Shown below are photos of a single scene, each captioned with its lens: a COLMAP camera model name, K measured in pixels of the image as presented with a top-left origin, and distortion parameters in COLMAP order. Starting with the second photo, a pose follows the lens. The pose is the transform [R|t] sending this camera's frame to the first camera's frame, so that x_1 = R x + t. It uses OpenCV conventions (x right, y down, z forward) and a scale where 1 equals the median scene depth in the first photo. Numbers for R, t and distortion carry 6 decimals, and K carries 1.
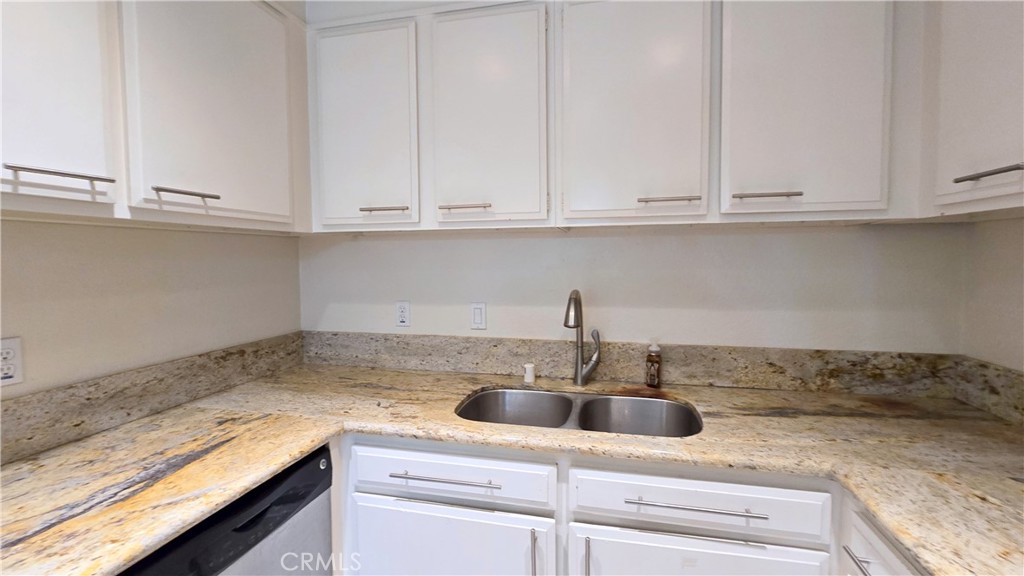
lens RADIAL K [[446.0, 0, 509.6], [0, 446.0, 282.9], [0, 0, 1]] dist [-0.001363, -0.000749]
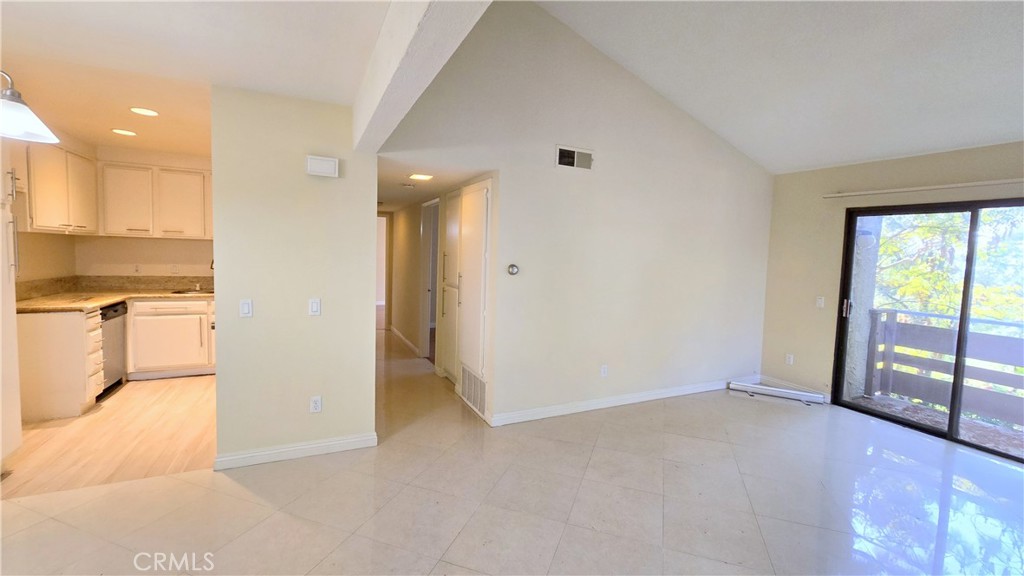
lens RADIAL K [[446.0, 0, 509.6], [0, 446.0, 282.9], [0, 0, 1]] dist [-0.001363, -0.000749]
pose [[0.782759, -0.005009, 0.622305, -0.200518], [-0.003602, 0.999914, 0.012579, 0.147714], [-0.622314, -0.012088, 0.782674, -2.974274]]
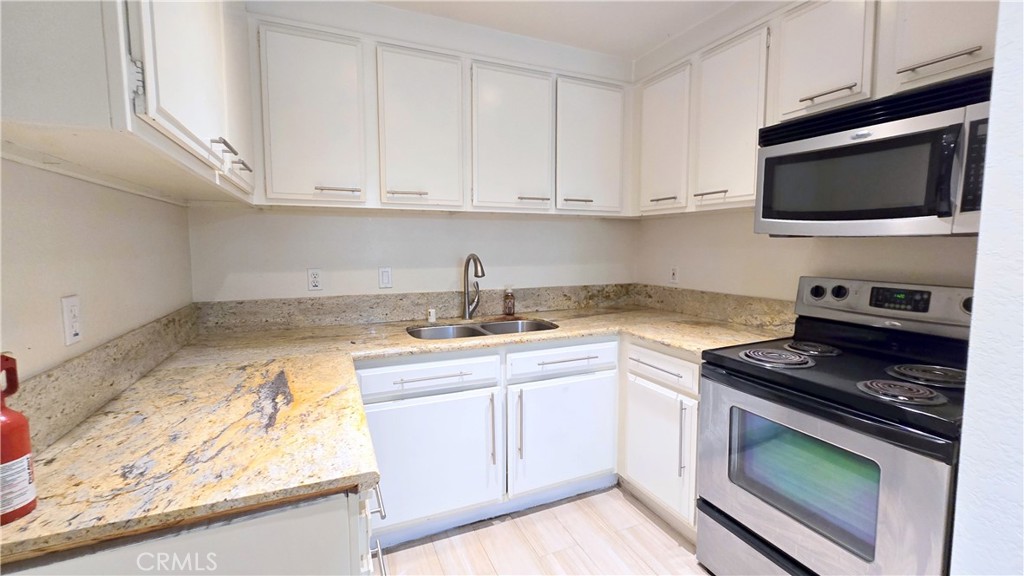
lens RADIAL K [[432.3, 0, 498.1], [0, 432.3, 283.4], [0, 0, 1]] dist [-0.000979, -0.000330]
pose [[0.804114, -0.045217, 0.592754, -0.670109], [0.026652, 0.998843, 0.040038, 0.060727], [-0.593878, -0.016397, 0.804388, -0.237266]]
